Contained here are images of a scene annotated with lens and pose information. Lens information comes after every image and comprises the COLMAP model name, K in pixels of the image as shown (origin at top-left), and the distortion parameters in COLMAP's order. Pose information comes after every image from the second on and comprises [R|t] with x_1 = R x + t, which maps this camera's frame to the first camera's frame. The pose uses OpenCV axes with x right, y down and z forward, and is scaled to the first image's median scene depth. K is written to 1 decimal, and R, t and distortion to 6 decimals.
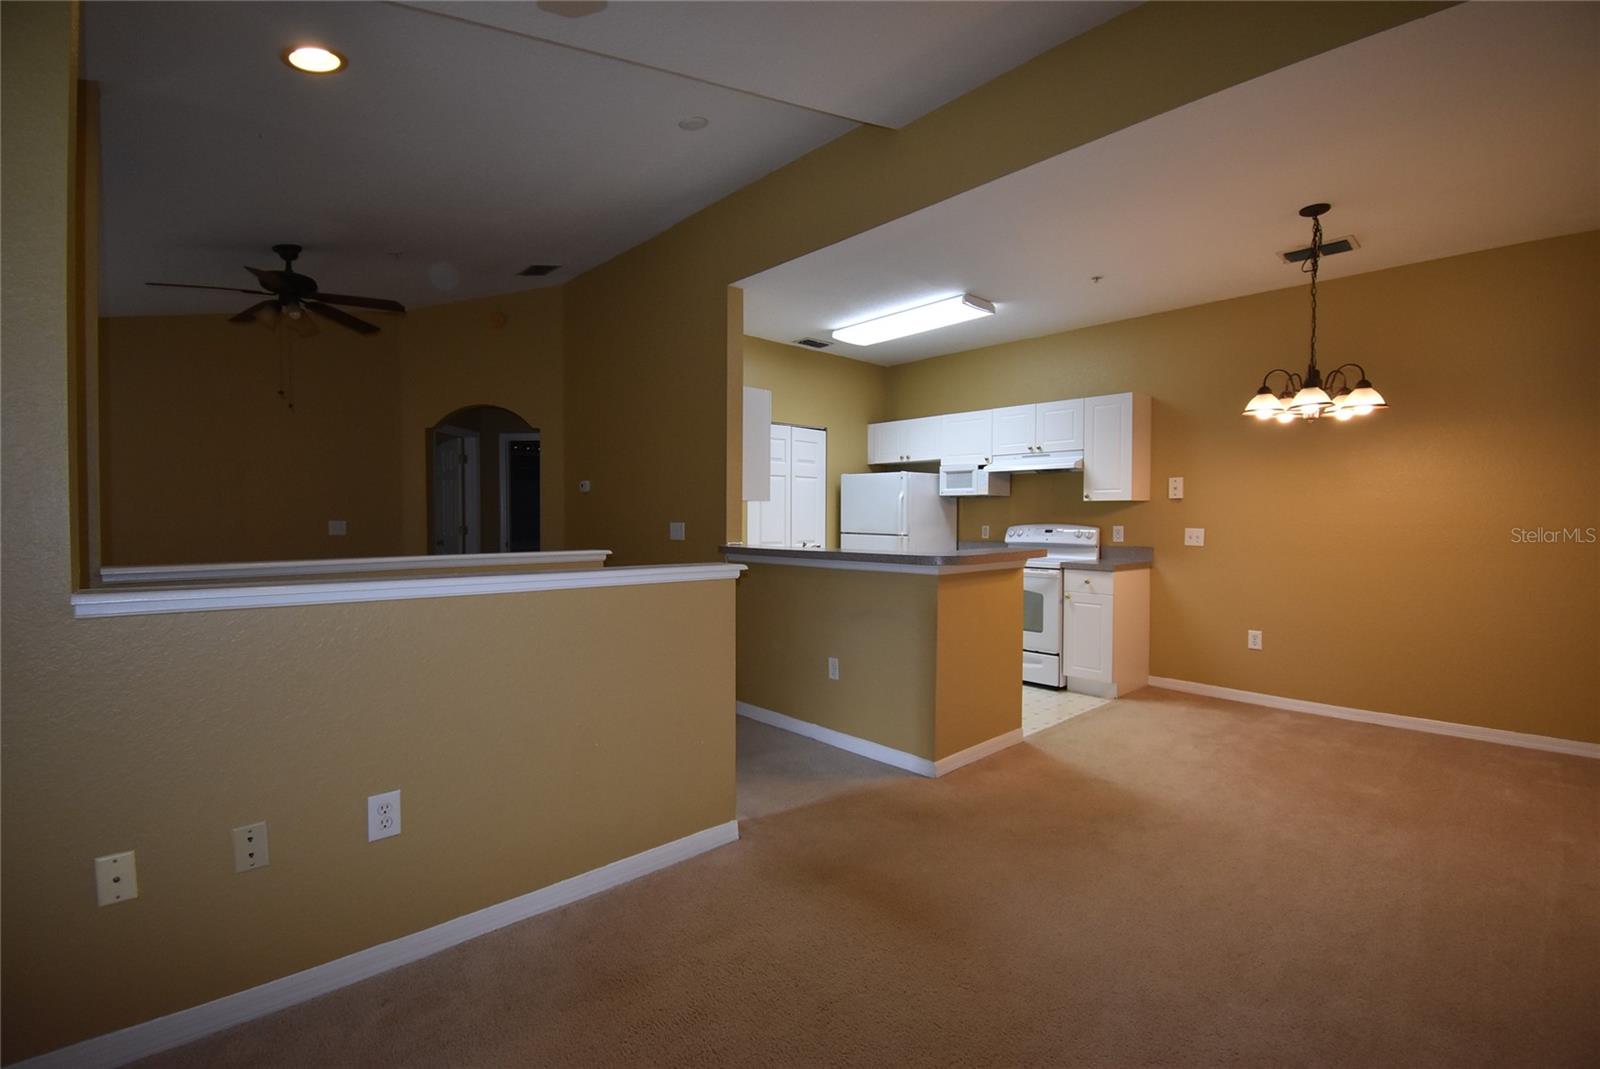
lens RADIAL K [[708.4, 0, 793.0], [0, 708.4, 531.4], [0, 0, 1]] dist [0.002433, -0.019988]
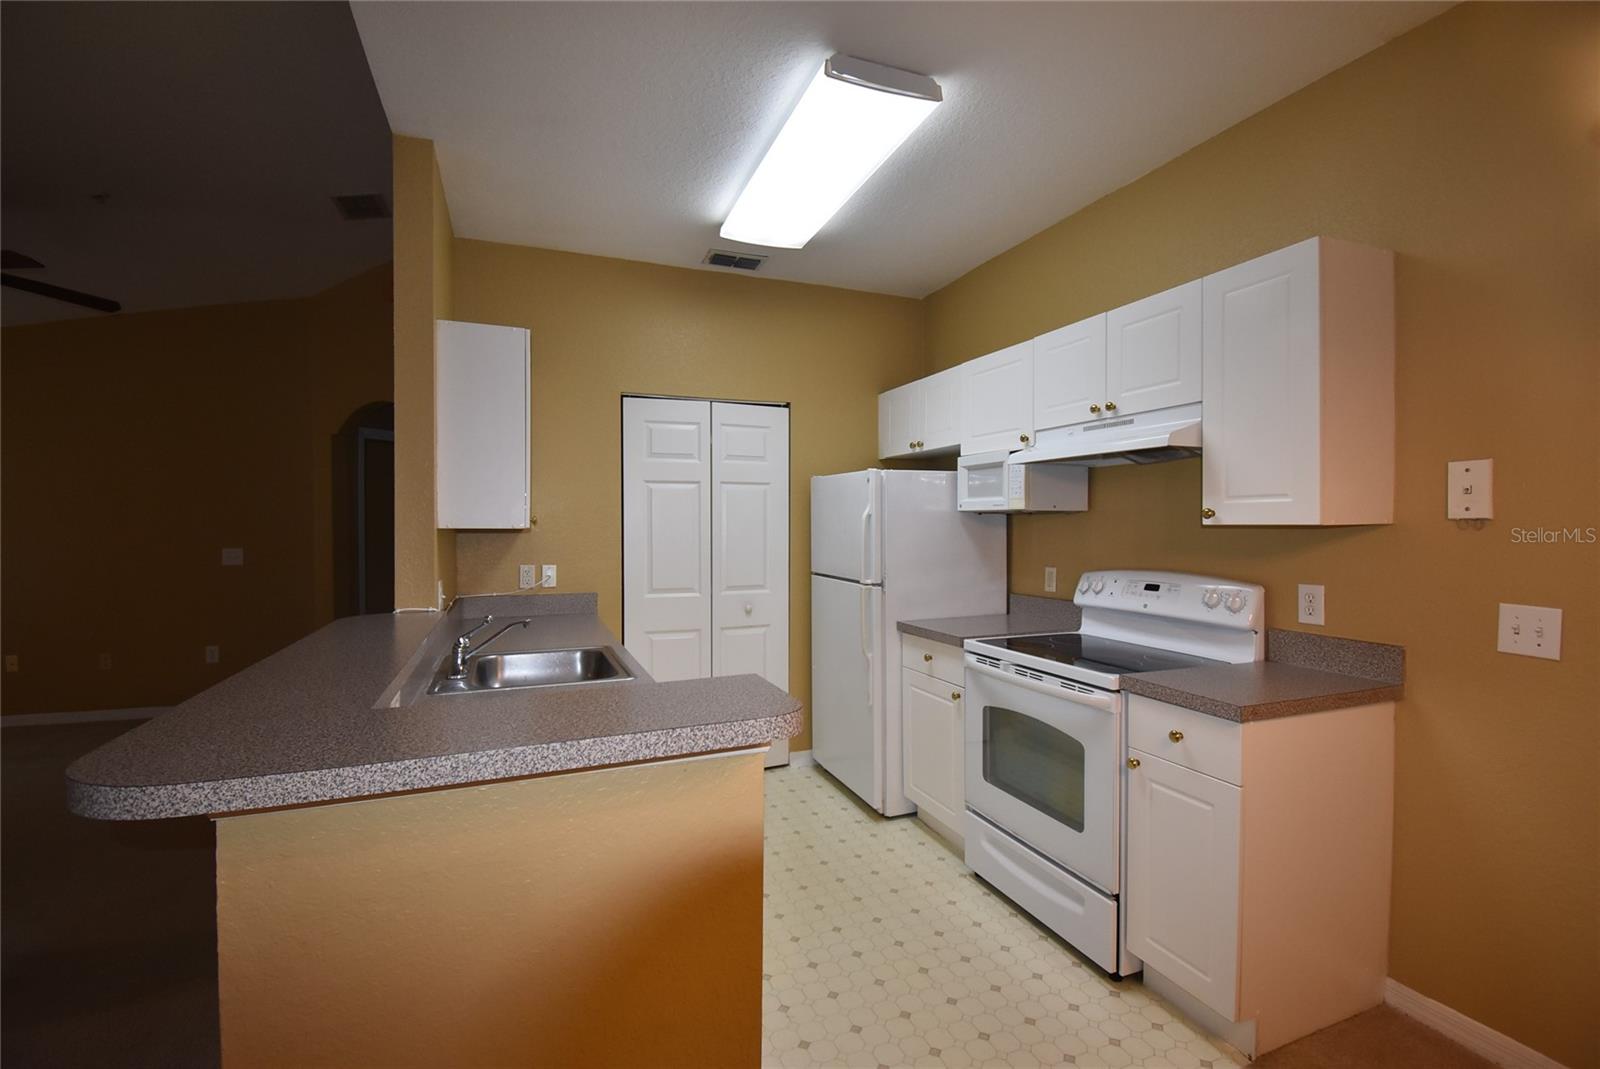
lens RADIAL K [[708.4, 0, 793.0], [0, 708.4, 531.4], [0, 0, 1]] dist [0.002433, -0.019988]
pose [[0.932373, 0.000044, -0.361498, 0.316364], [-0.004864, 0.999911, -0.012423, -0.030634], [0.361465, 0.013341, 0.932290, 0.495977]]
